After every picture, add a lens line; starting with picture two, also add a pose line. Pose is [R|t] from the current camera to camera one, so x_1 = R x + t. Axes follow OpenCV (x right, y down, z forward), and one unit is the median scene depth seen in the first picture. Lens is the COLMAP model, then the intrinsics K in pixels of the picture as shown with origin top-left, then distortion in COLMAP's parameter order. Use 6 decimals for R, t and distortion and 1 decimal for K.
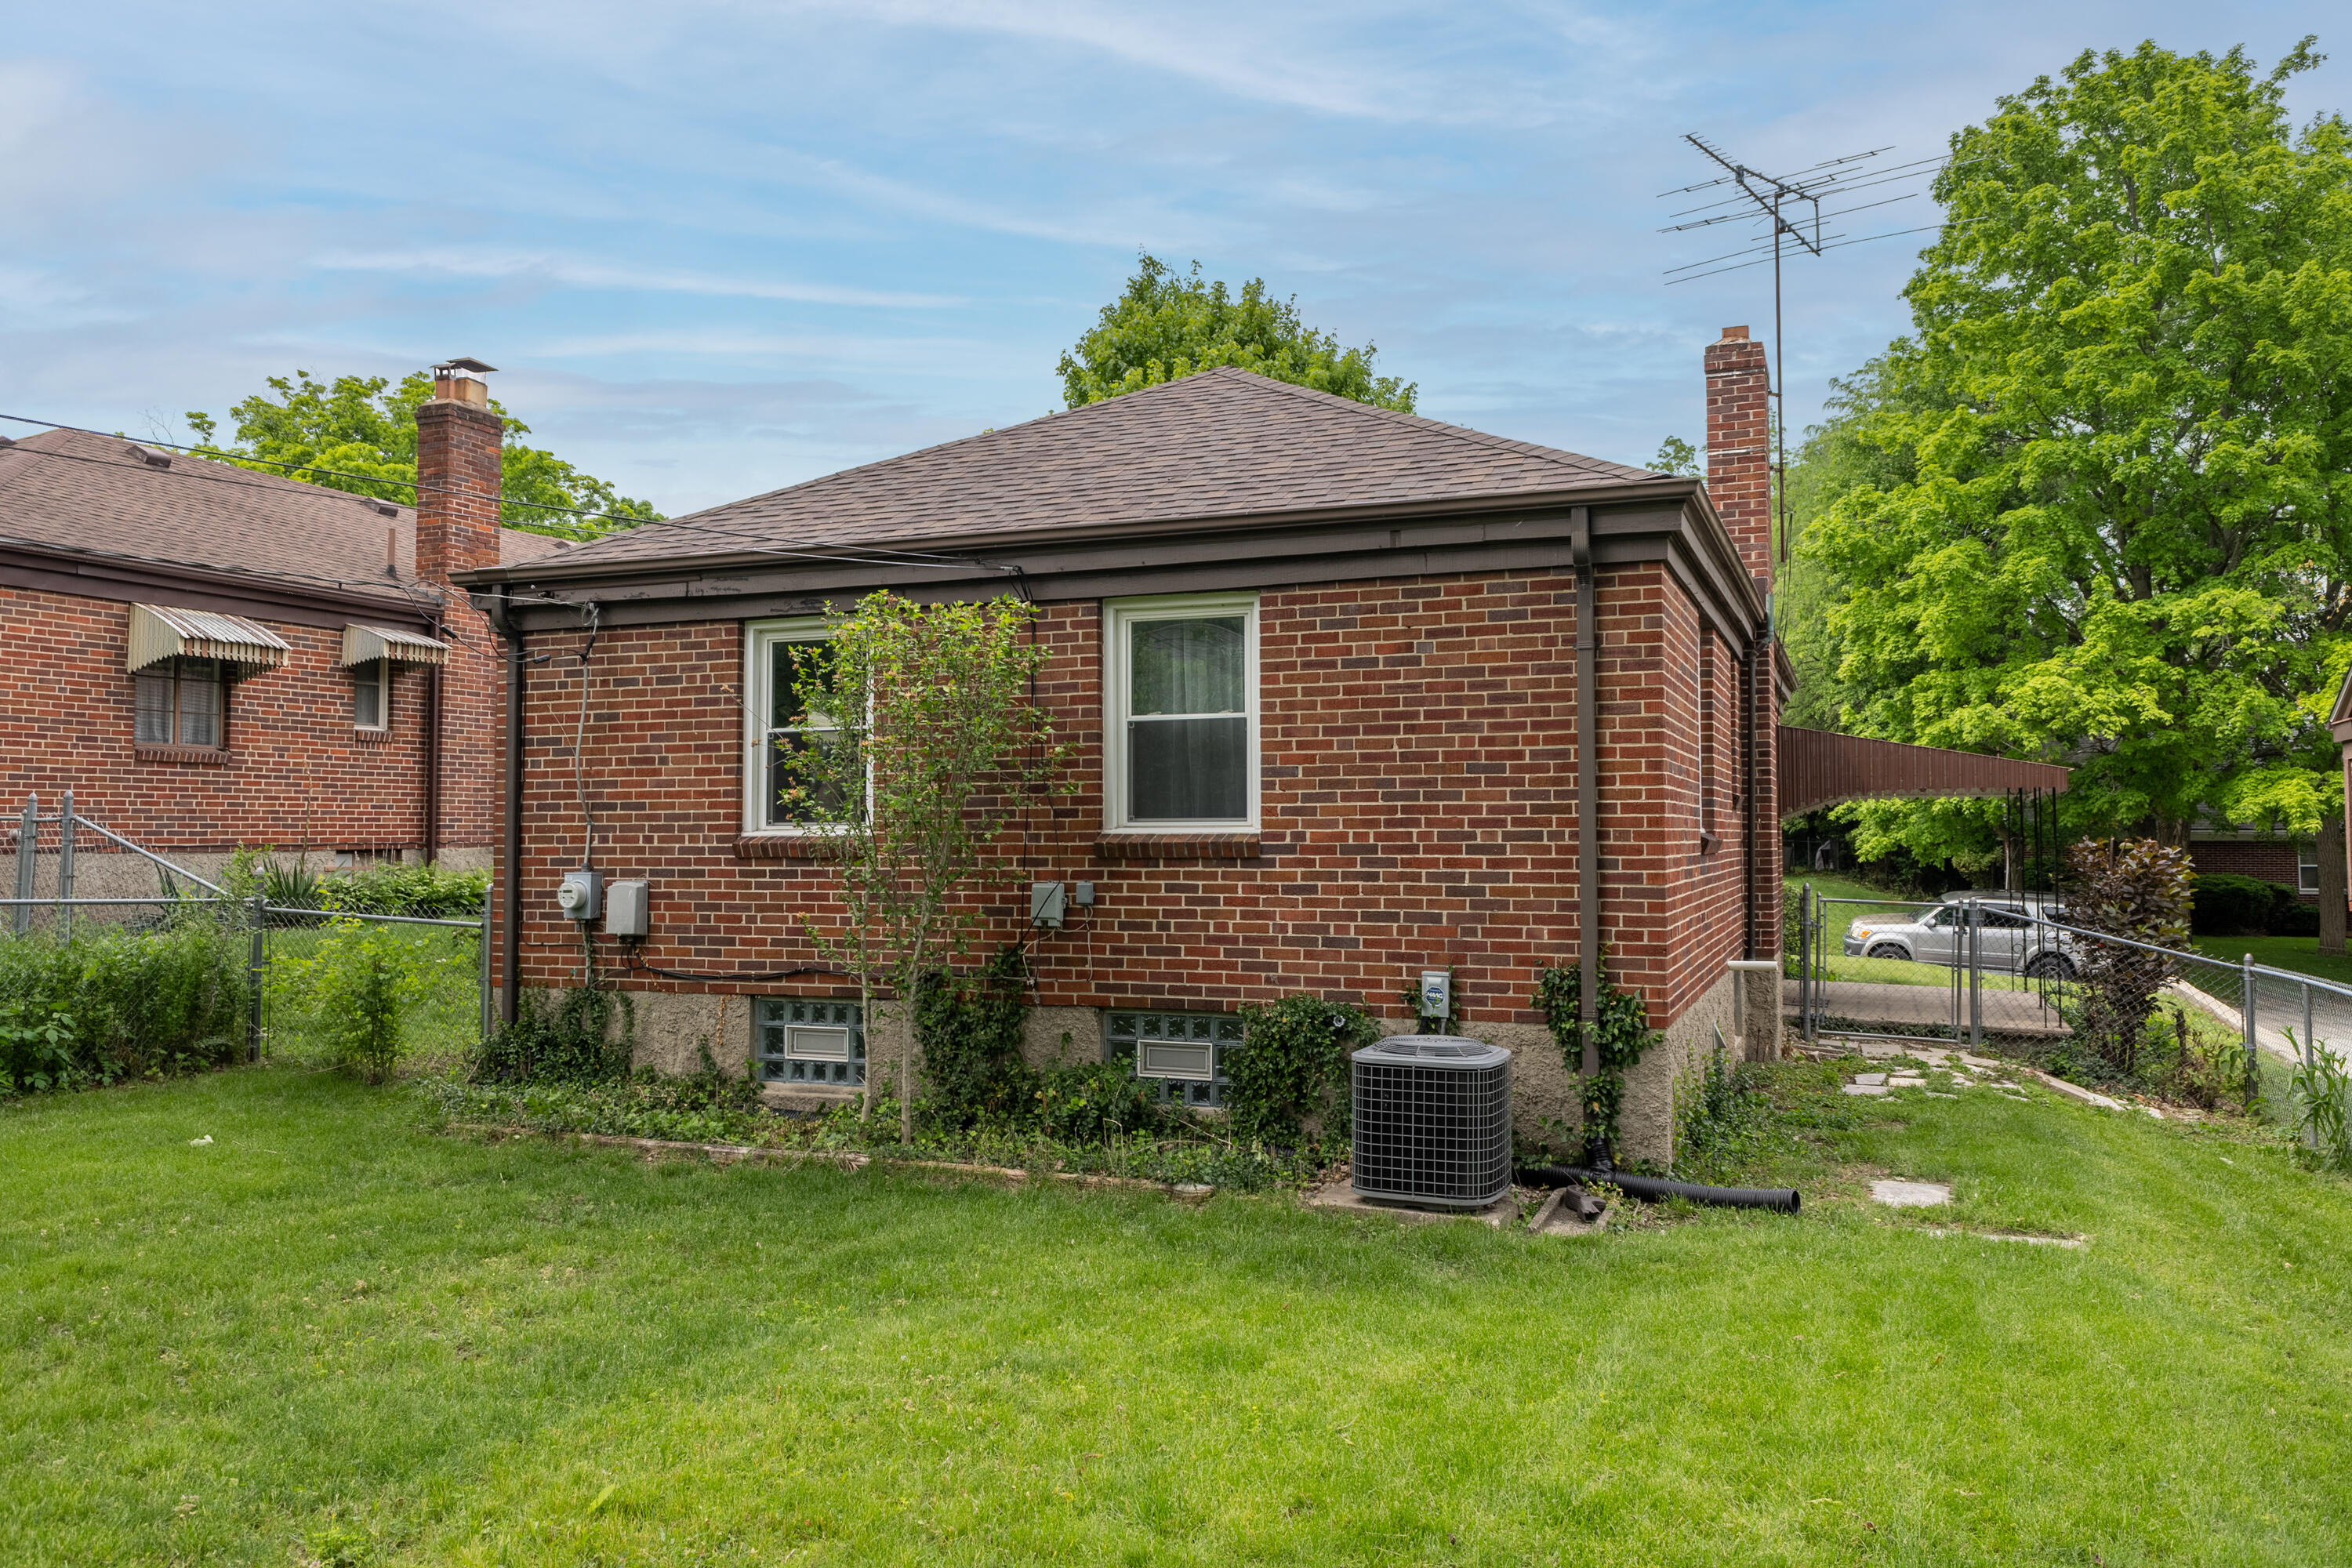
lens RADIAL K [[1654.5, 0, 1174.6], [0, 1654.5, 778.1], [0, 0, 1]] dist [0.026843, 0.001438]
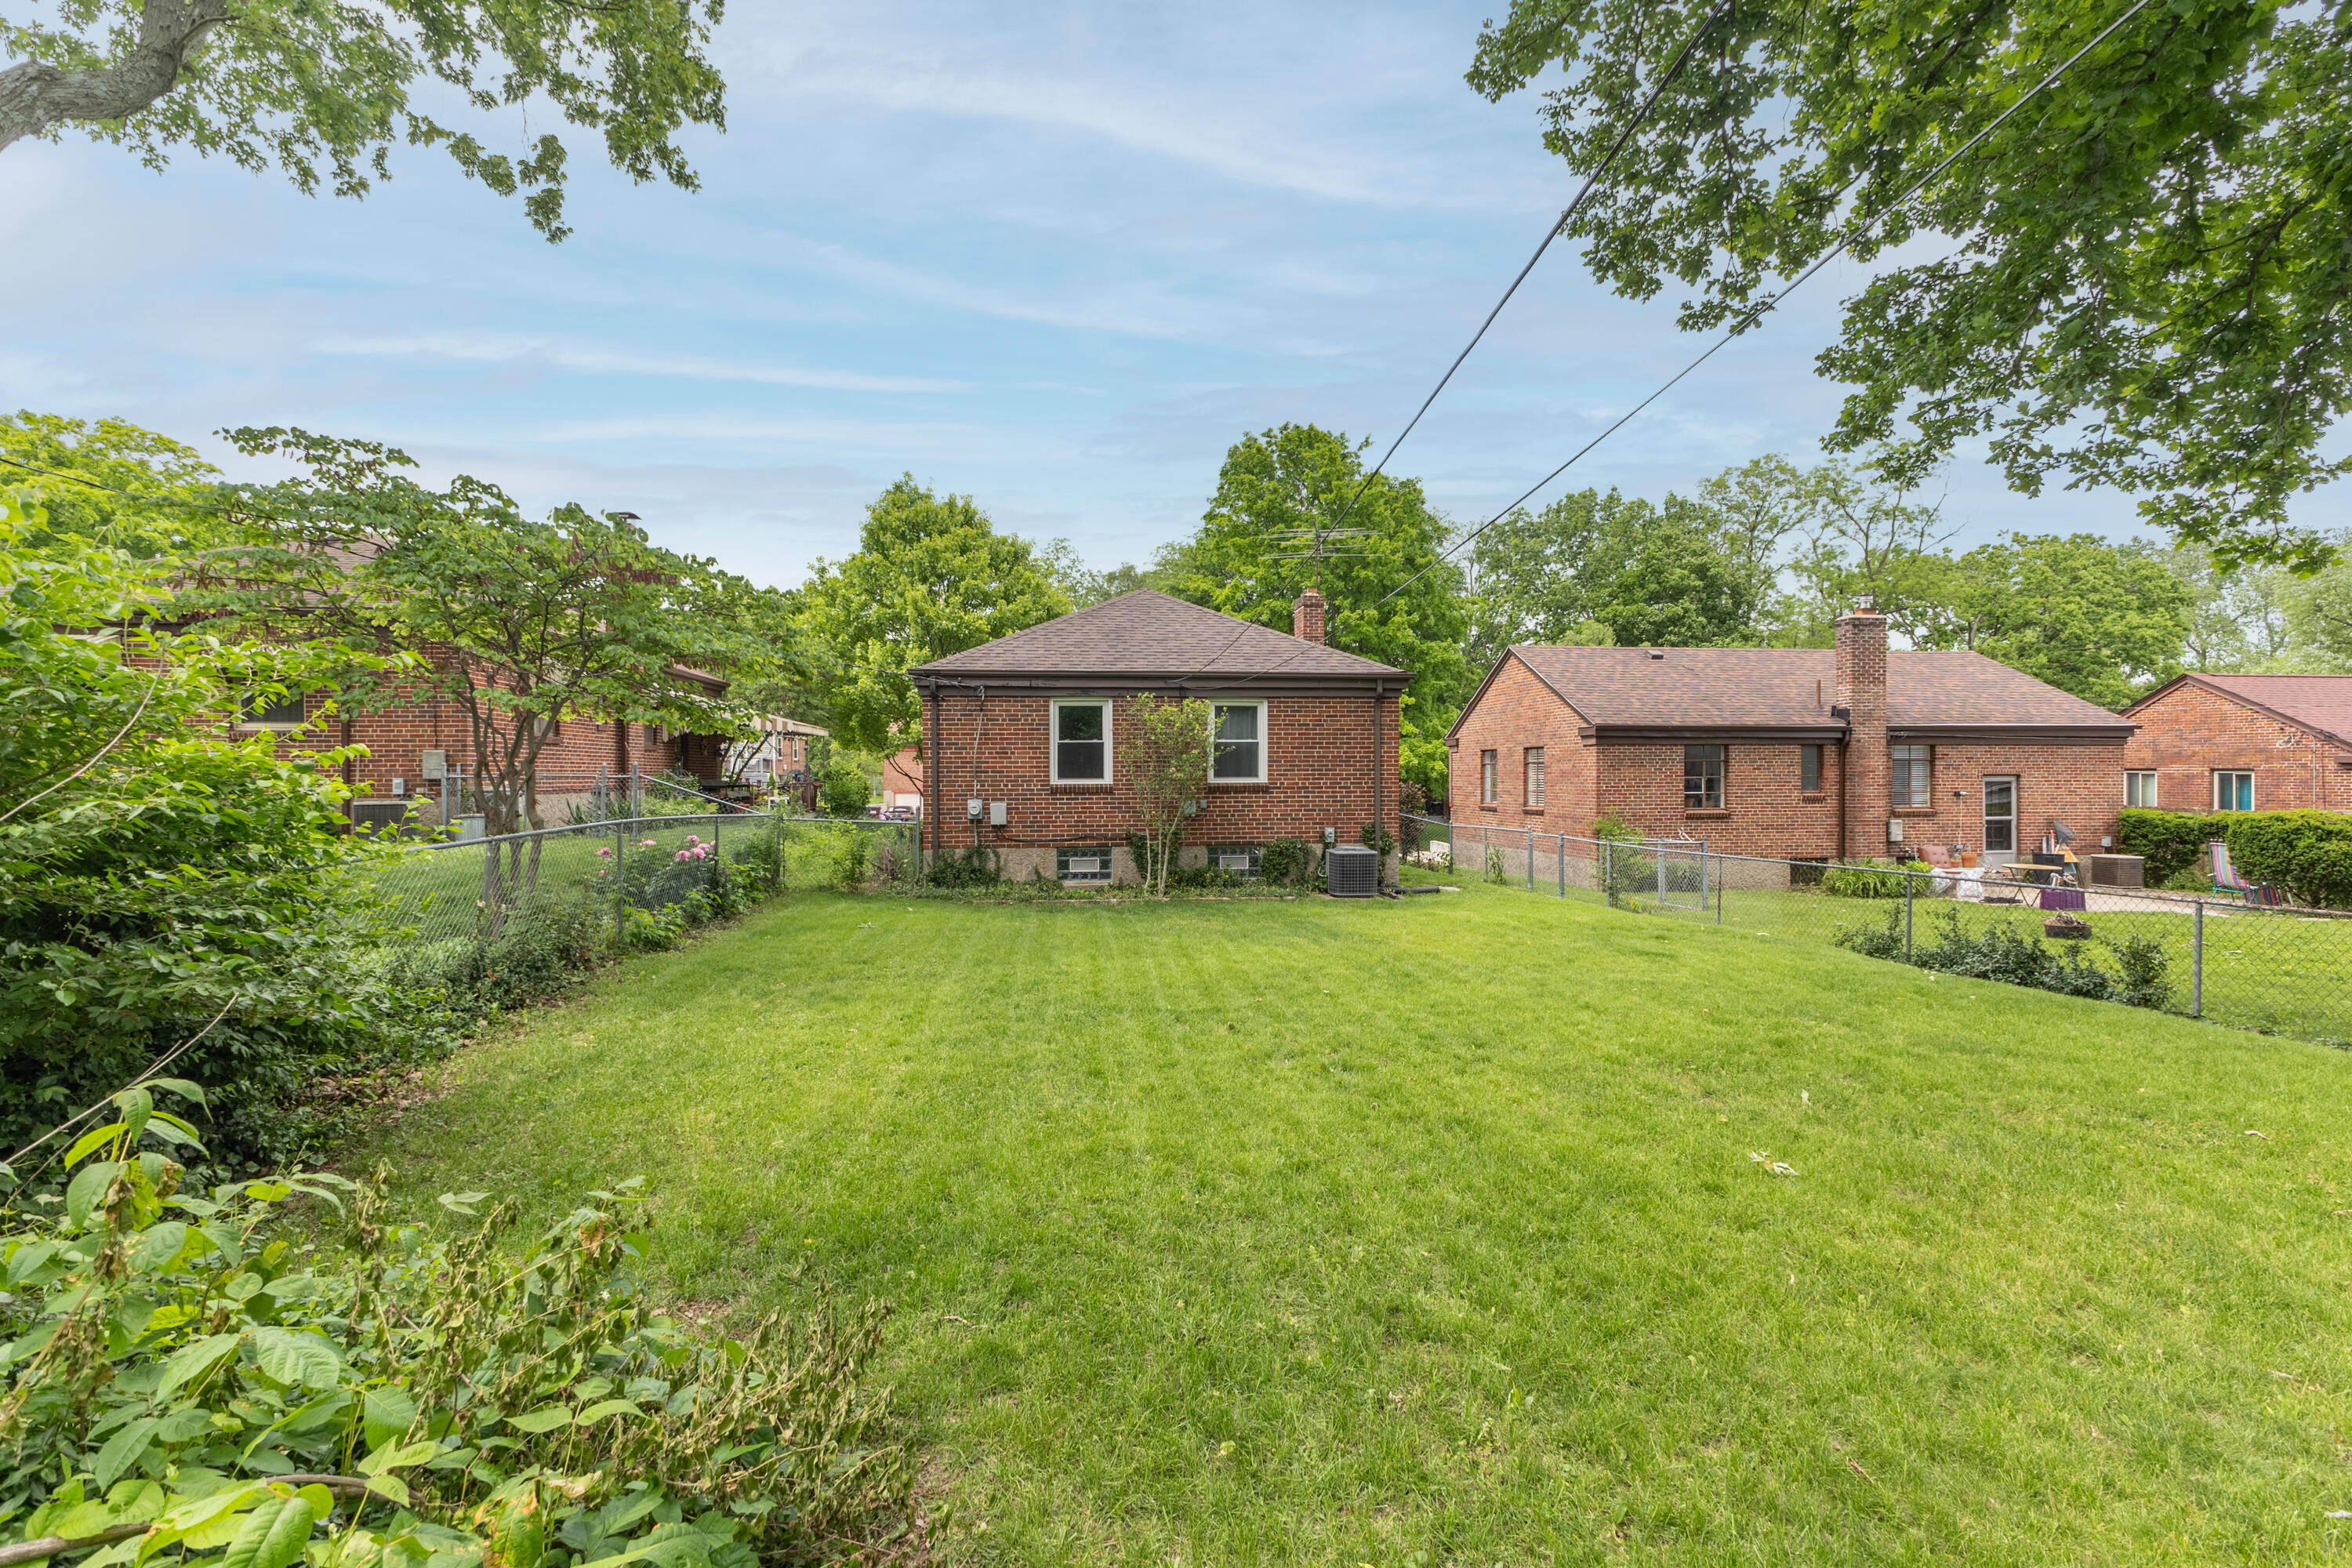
lens RADIAL K [[1000.3, 0, 1173.0], [0, 1000.3, 782.5], [0, 0, 1]] dist [-0.004435, -0.000289]
pose [[0.886098, -0.003458, 0.463484, -0.794428], [-0.013003, 0.999393, 0.032317, -0.018080], [-0.463315, -0.034662, 0.885516, -0.411841]]
